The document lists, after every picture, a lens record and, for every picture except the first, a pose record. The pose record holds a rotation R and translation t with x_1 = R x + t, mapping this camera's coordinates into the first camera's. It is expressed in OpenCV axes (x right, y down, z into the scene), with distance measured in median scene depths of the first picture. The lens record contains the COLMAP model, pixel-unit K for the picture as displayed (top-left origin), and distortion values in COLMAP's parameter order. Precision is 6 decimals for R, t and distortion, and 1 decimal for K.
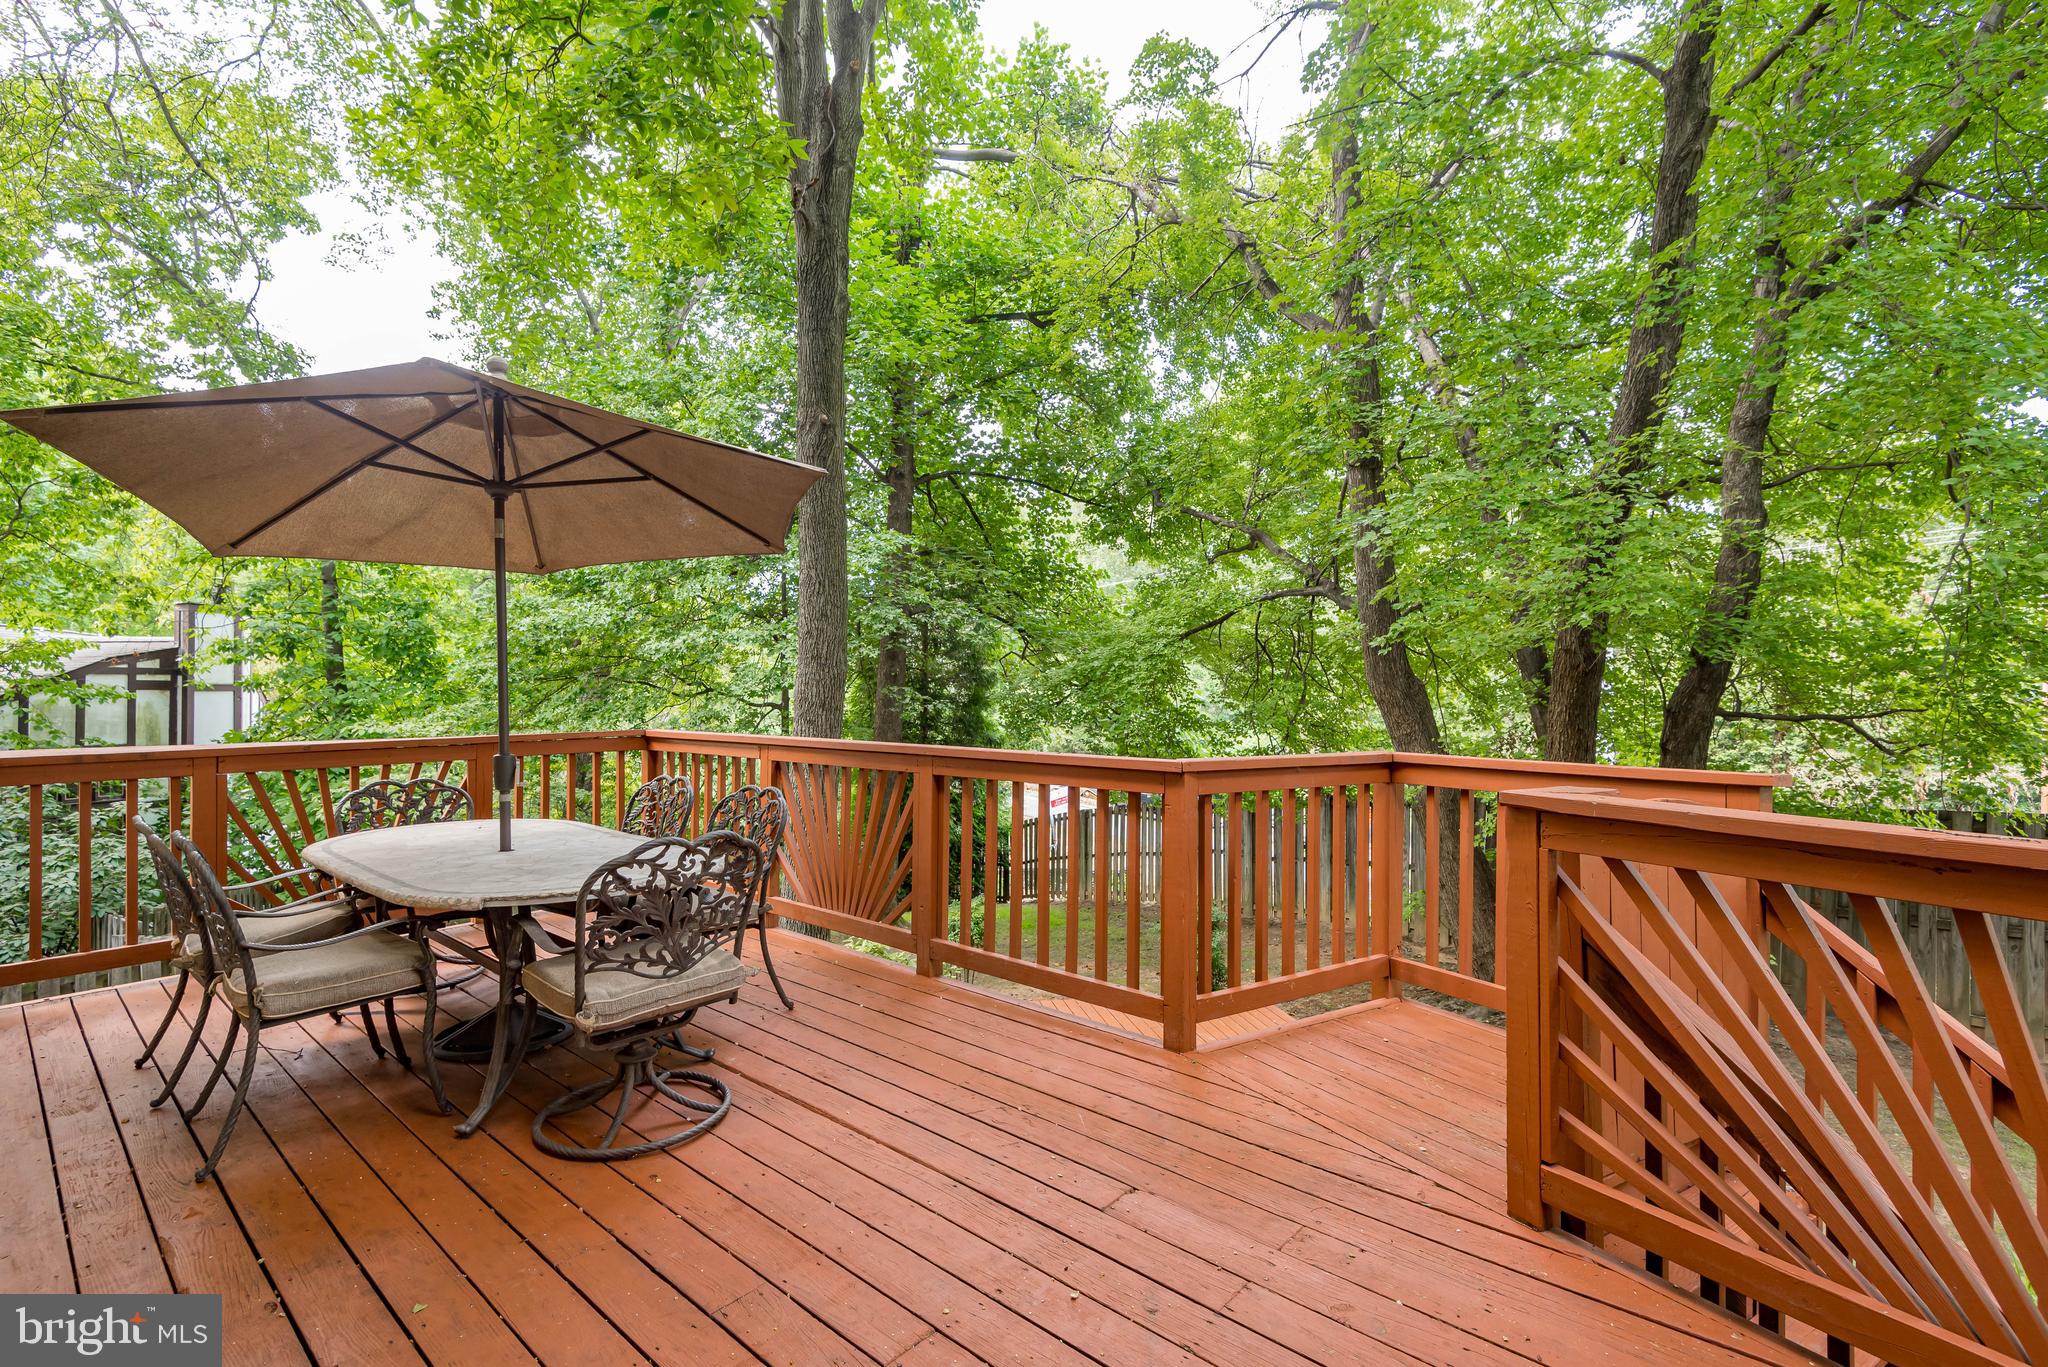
lens RADIAL K [[916.4, 0, 1015.7], [0, 916.4, 686.6], [0, 0, 1]] dist [0.038955, -0.033685]
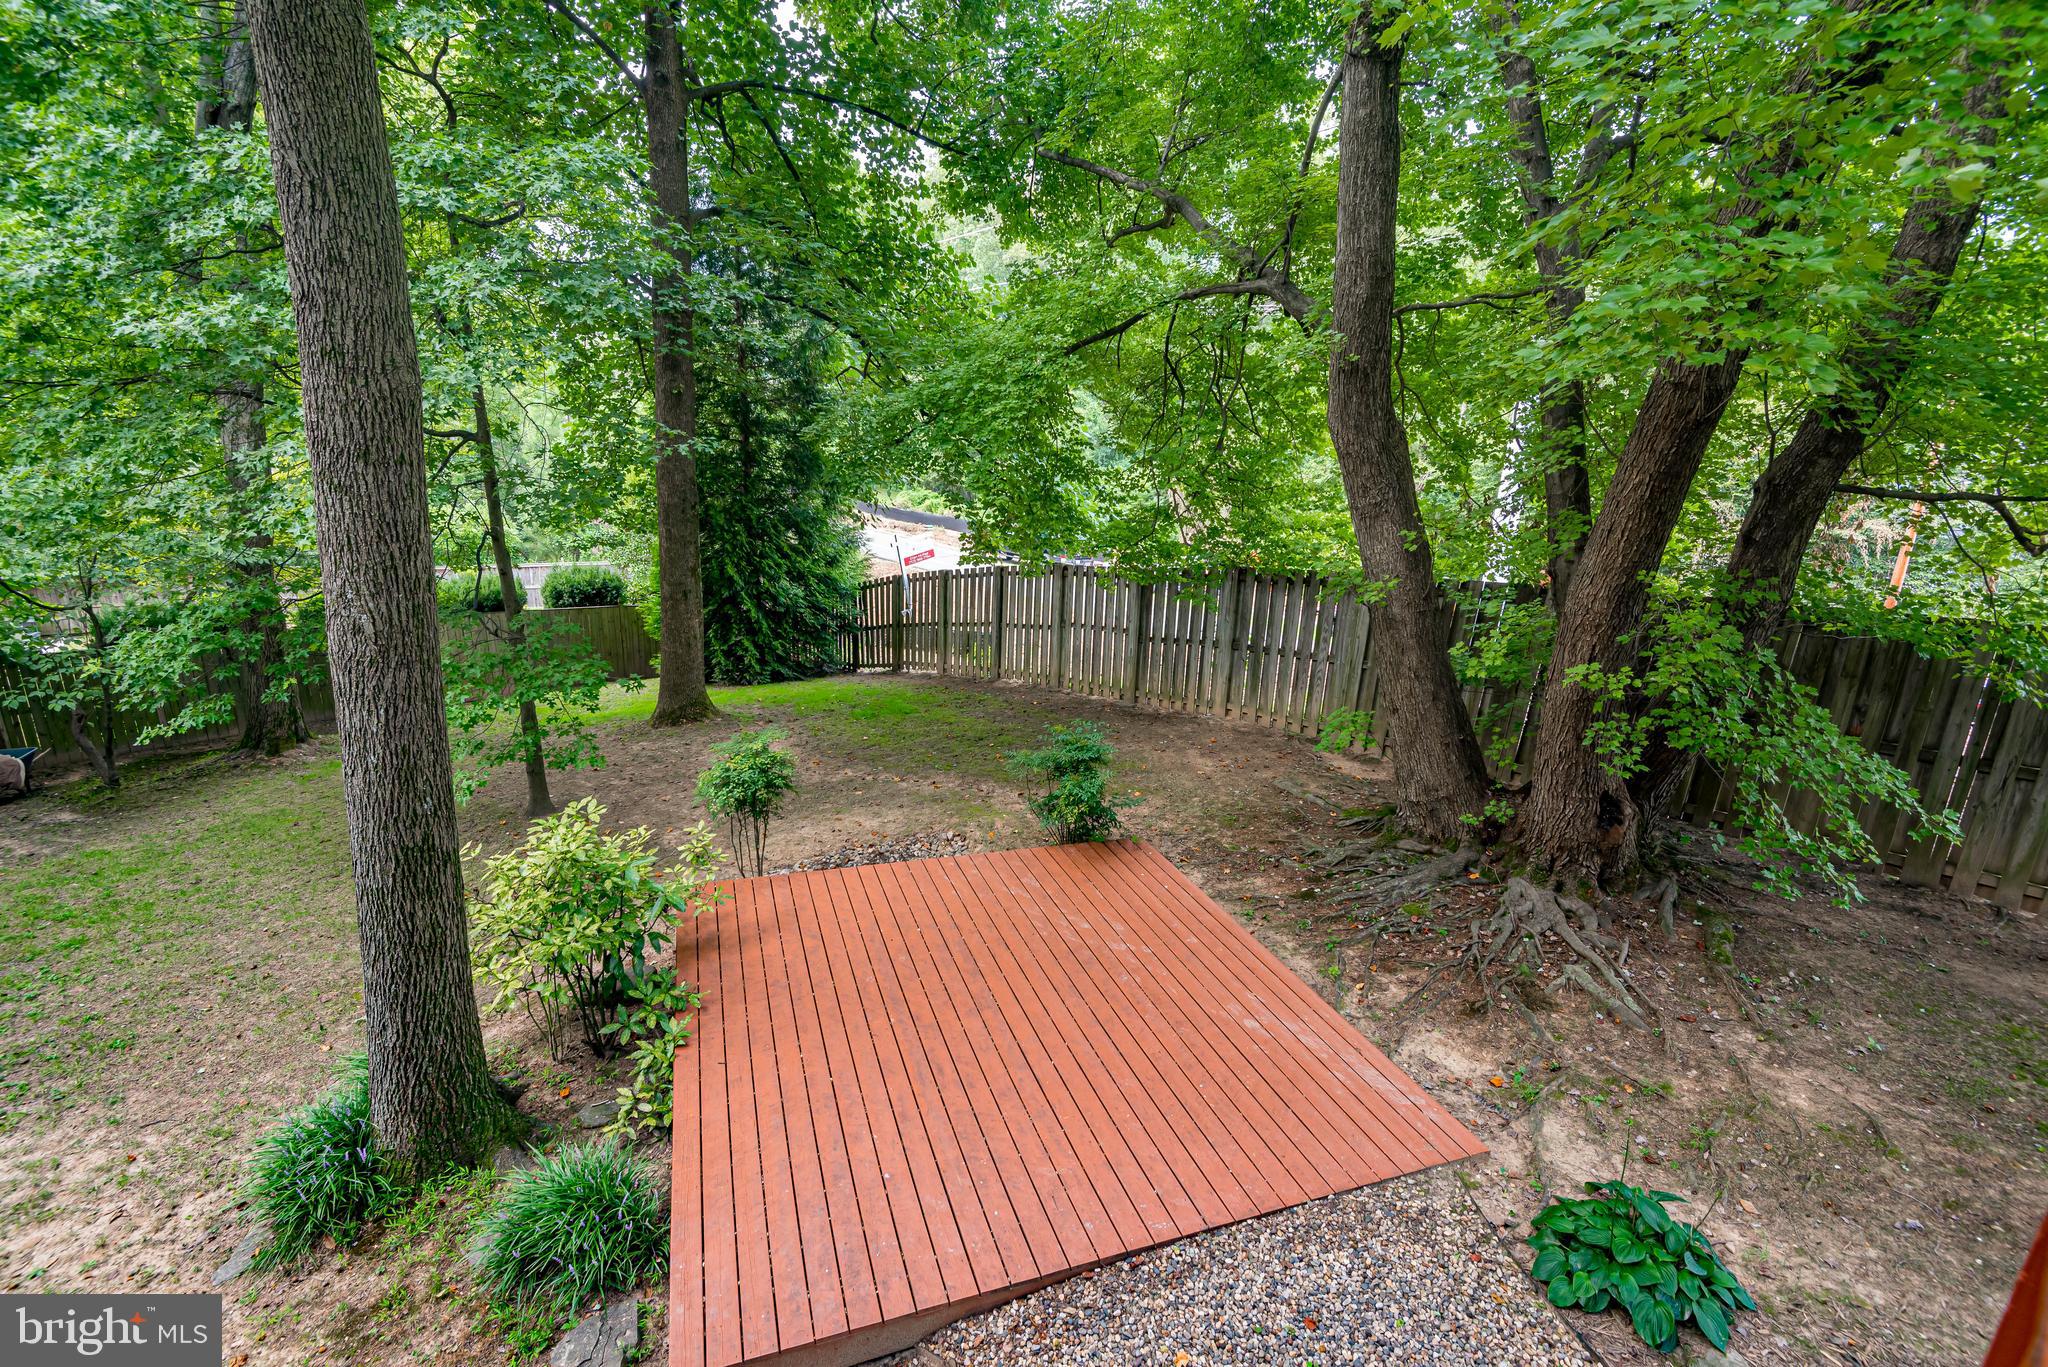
lens RADIAL K [[916.4, 0, 1015.7], [0, 916.4, 686.6], [0, 0, 1]] dist [0.038955, -0.033685]
pose [[0.991111, -0.013109, 0.132390, 0.033303], [-0.025479, 0.958007, 0.285609, -0.005332], [-0.130575, -0.286443, 0.949158, 0.195772]]
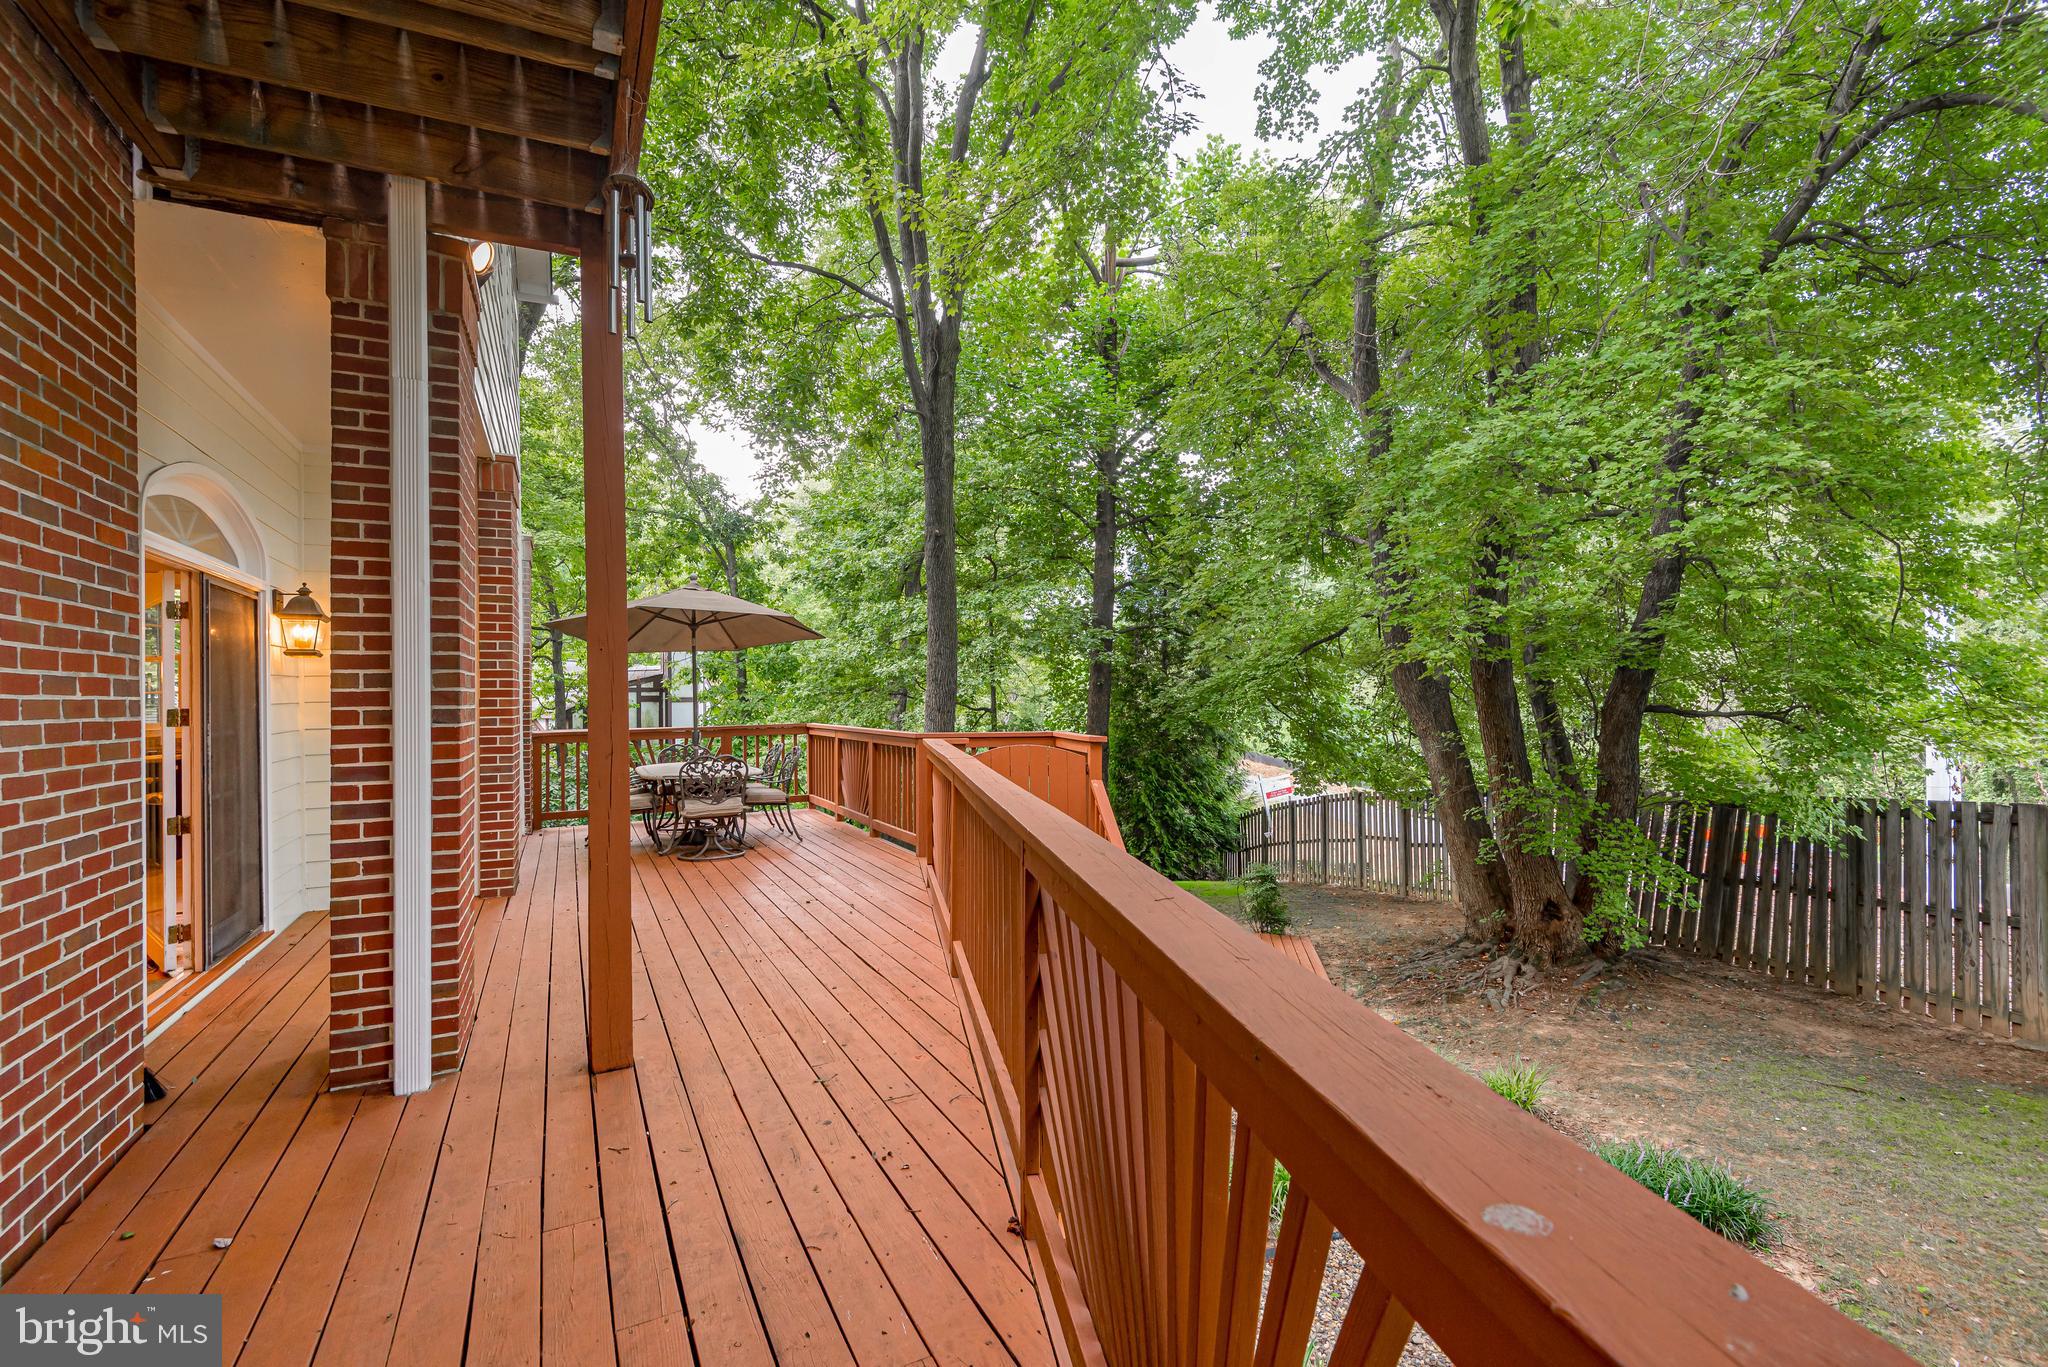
lens RADIAL K [[916.4, 0, 1015.7], [0, 916.4, 686.6], [0, 0, 1]] dist [0.038955, -0.033685]
pose [[0.921670, -0.016012, -0.387643, 0.240289], [0.014564, 0.999872, -0.006673, -0.002749], [0.387700, 0.000505, 0.921785, -0.193201]]
